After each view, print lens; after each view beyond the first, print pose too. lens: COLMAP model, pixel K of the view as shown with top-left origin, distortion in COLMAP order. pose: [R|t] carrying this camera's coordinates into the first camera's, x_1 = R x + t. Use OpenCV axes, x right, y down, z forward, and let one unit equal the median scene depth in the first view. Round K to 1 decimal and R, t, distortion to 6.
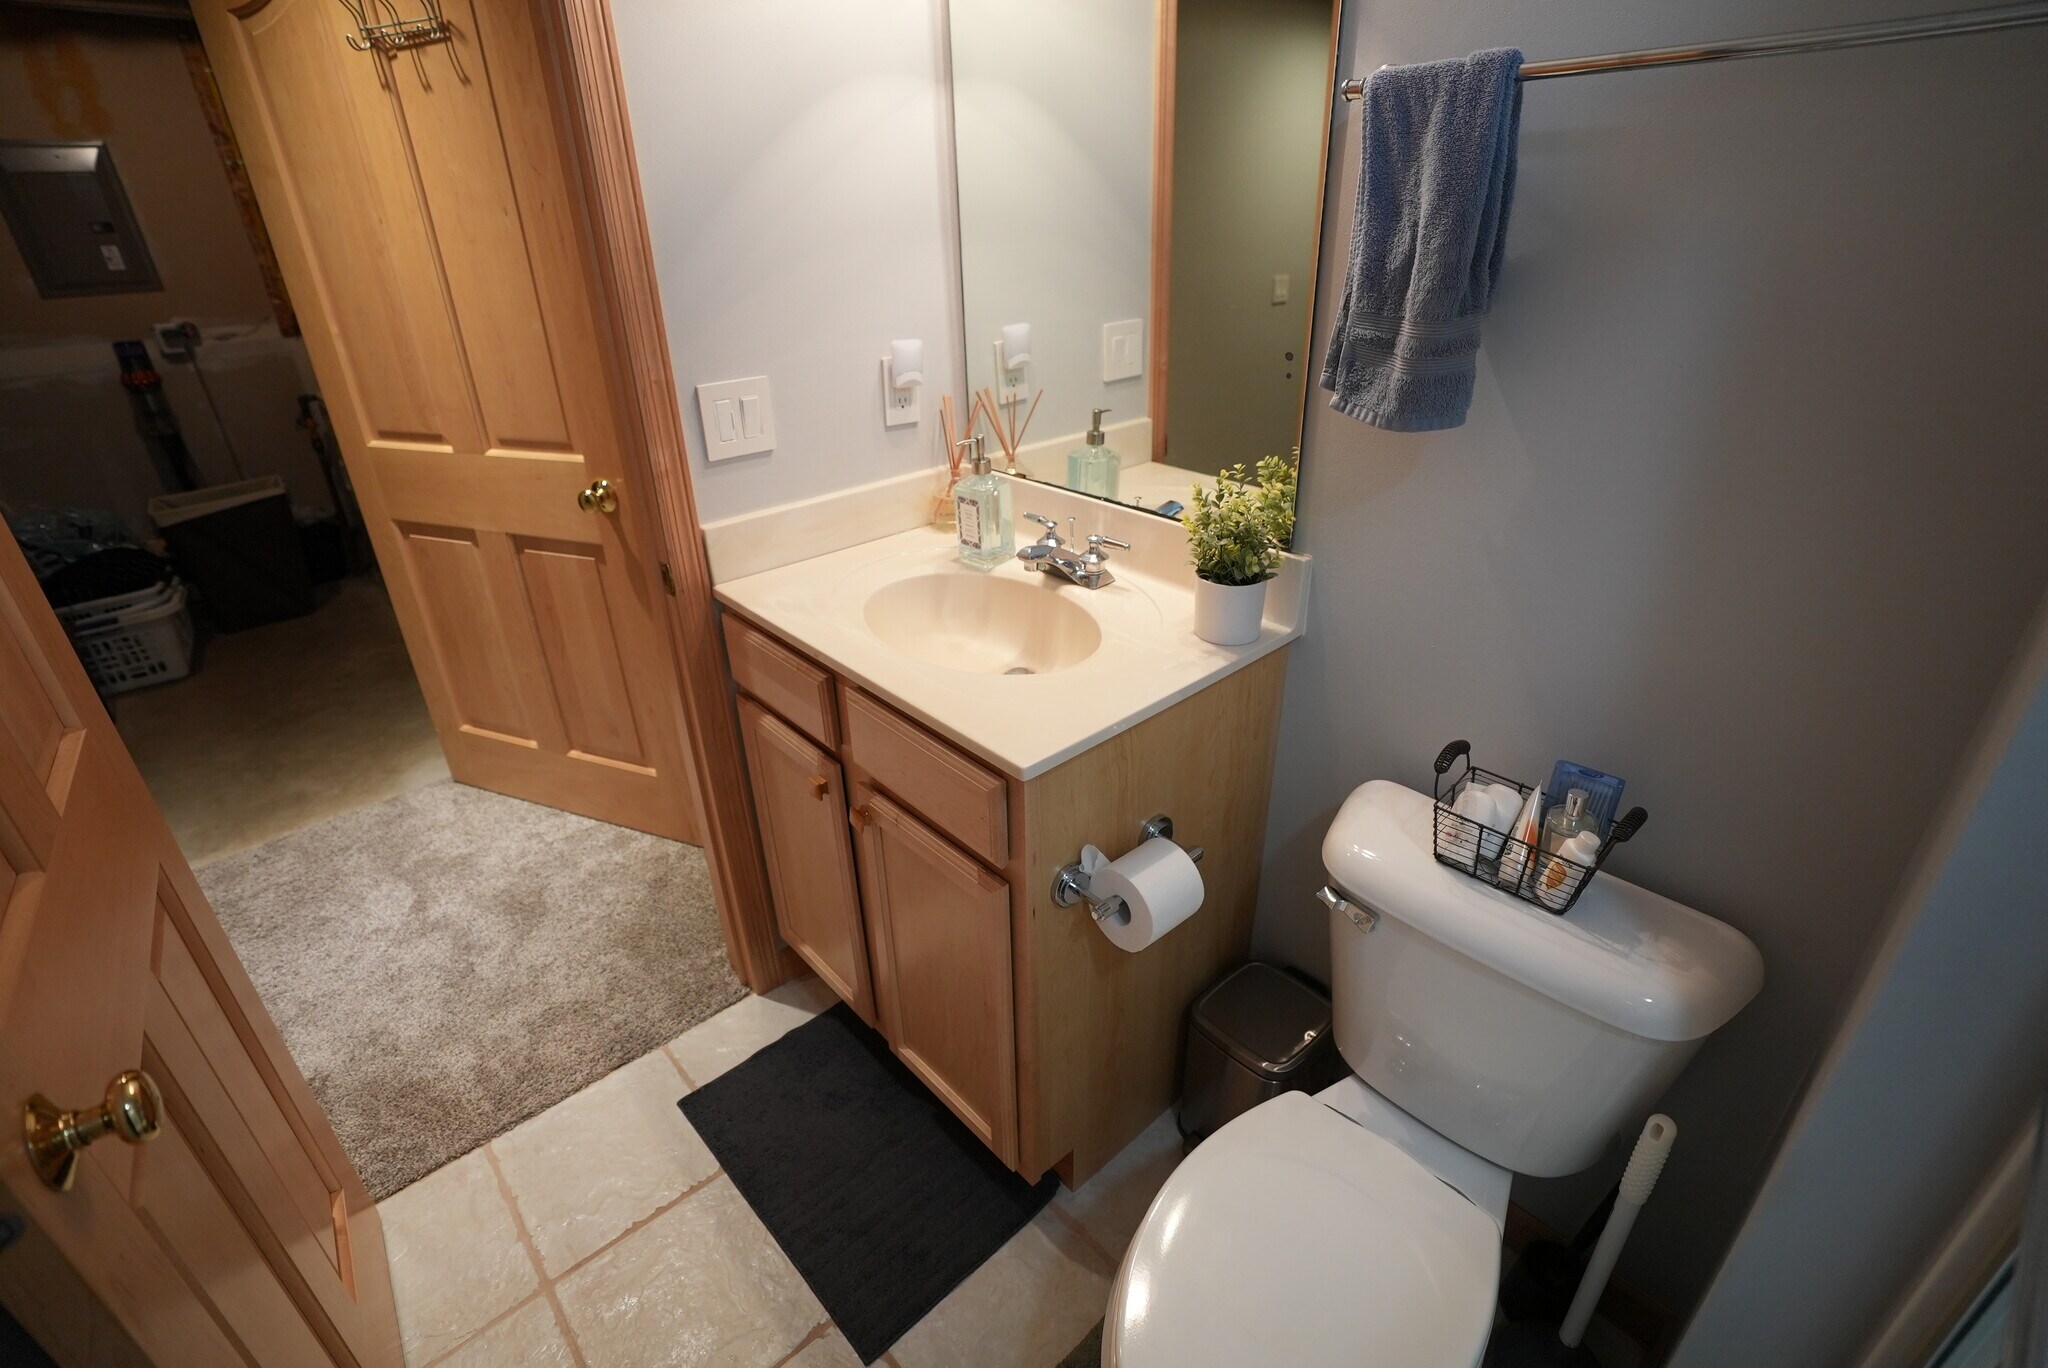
lens RADIAL K [[952.4, 0, 1012.4], [0, 952.4, 682.5], [0, 0, 1]] dist [-0.052122, 0.016074]
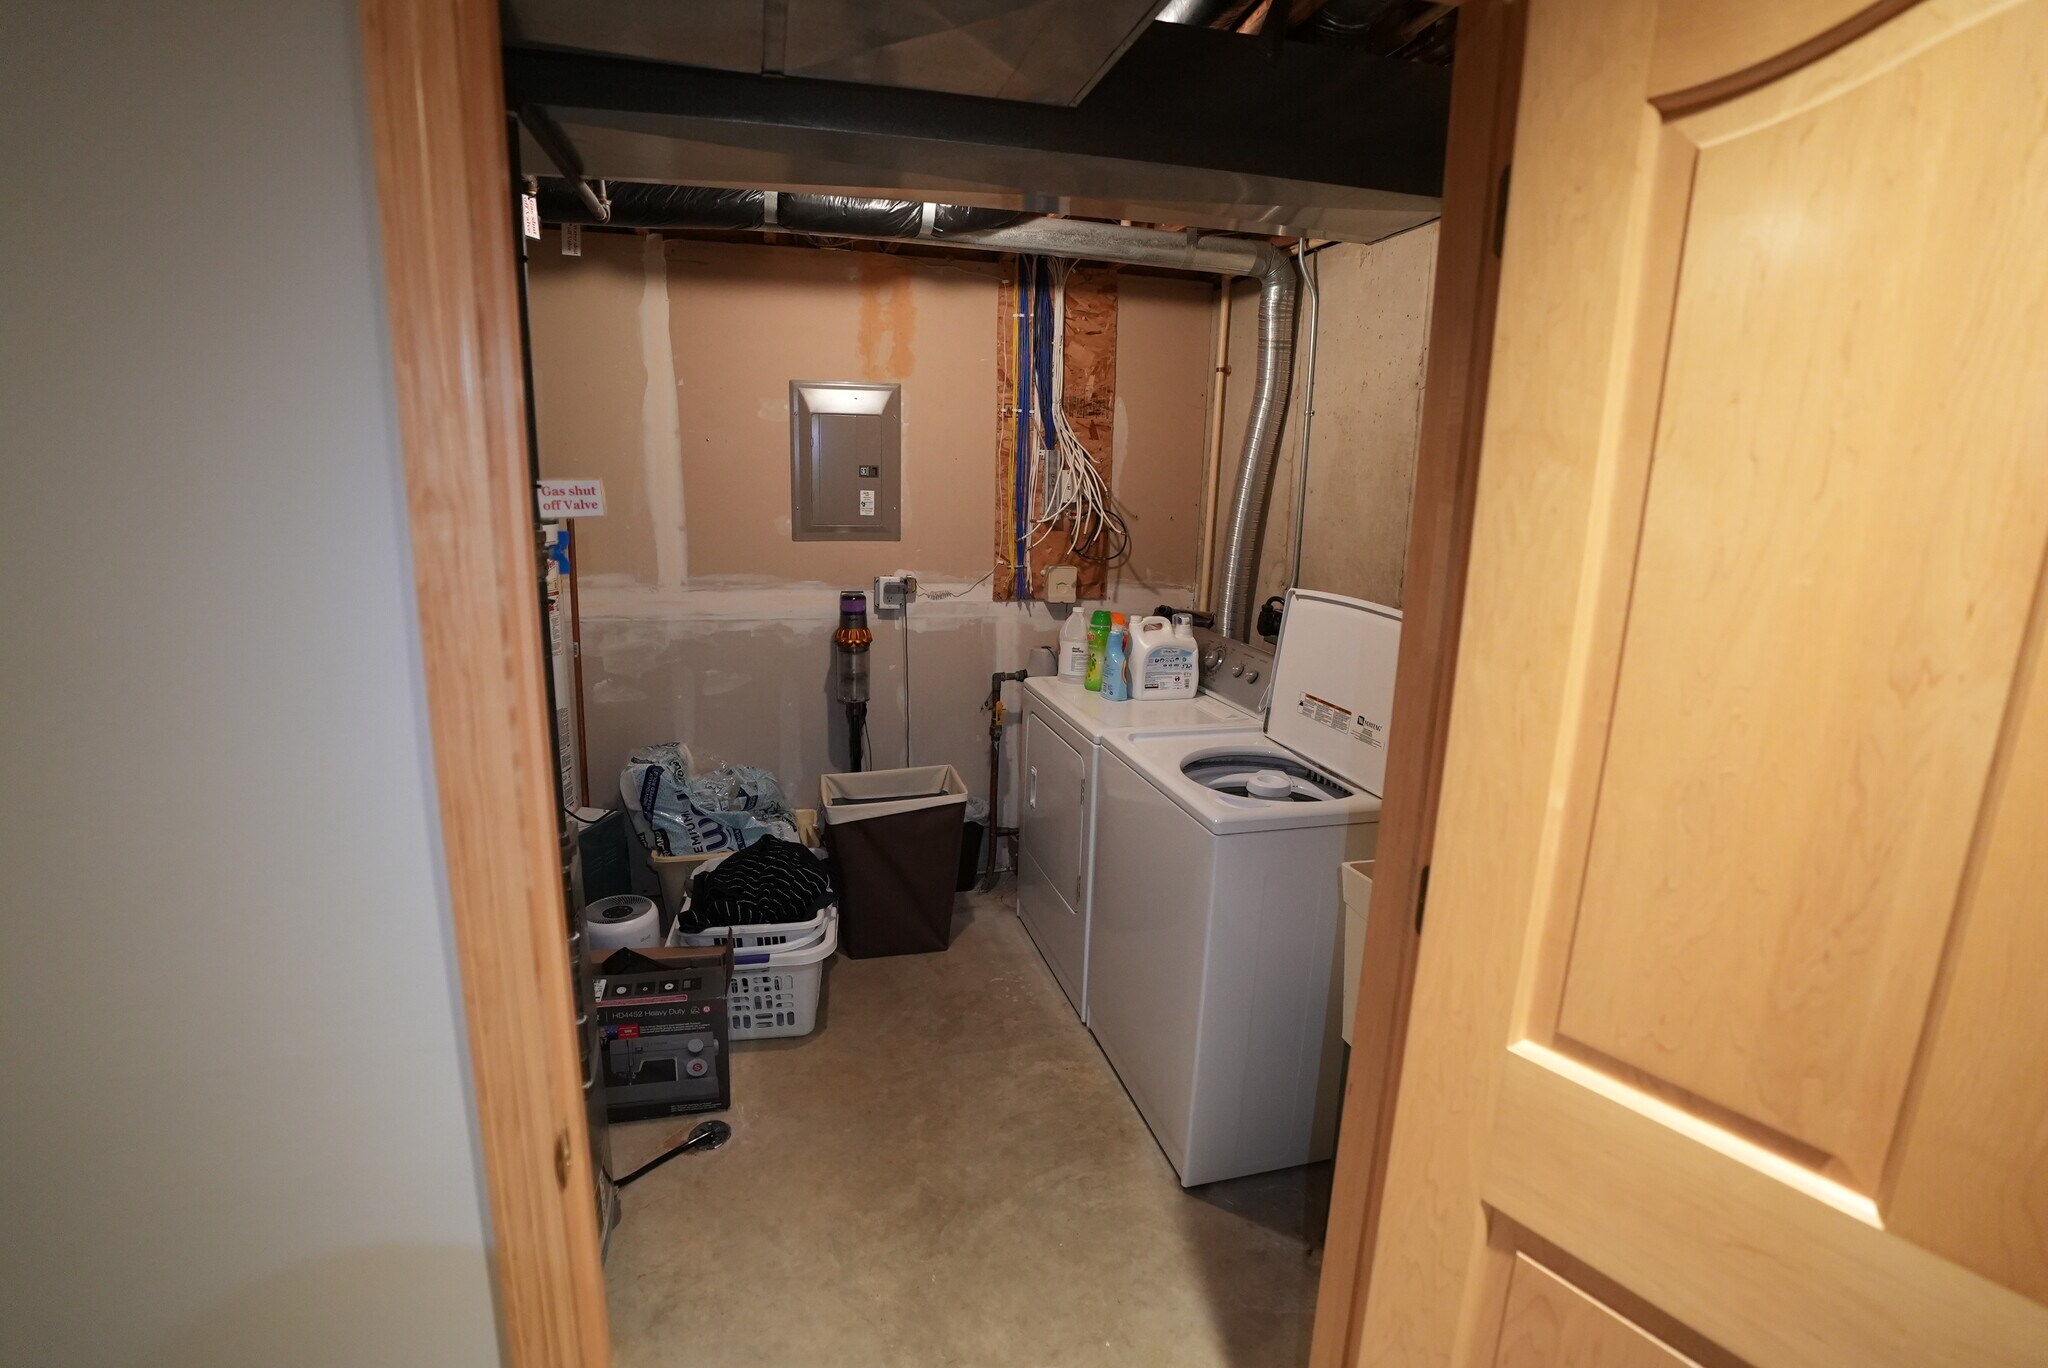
lens RADIAL K [[952.4, 0, 1026.8], [0, 952.4, 690.6], [0, 0, 1]] dist [-0.052122, 0.016074]
pose [[0.896045, 0.153743, -0.416494, -0.446088], [-0.247439, 0.951851, -0.180977, -0.168981], [0.368616, 0.265220, 0.890943, 0.298793]]
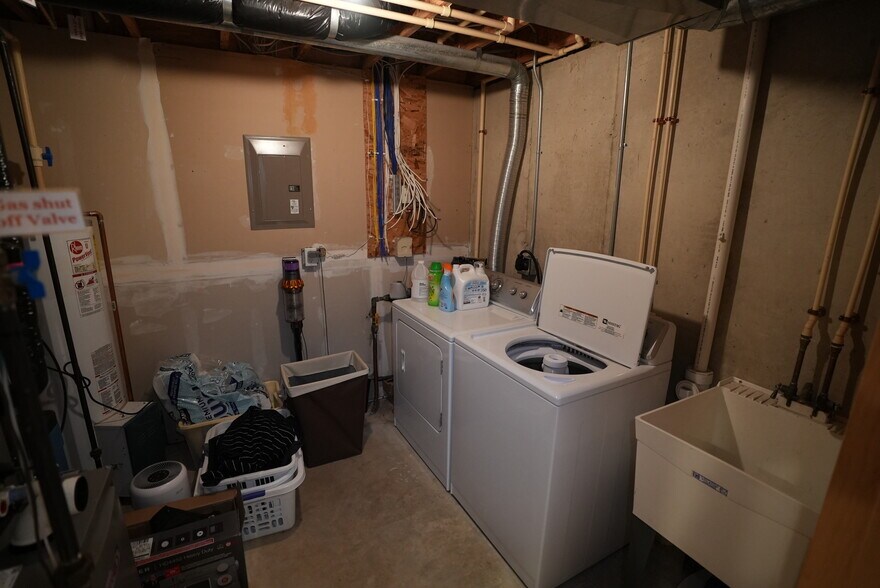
lens RADIAL K [[409.2, 0, 439.9], [0, 409.2, 299.4], [0, 0, 1]] dist [-0.052122, 0.016074]
pose [[0.971665, 0.100846, -0.213767, -0.593815], [-0.141892, 0.972188, -0.186324, -0.224440], [0.189032, 0.211376, 0.958951, 0.433706]]
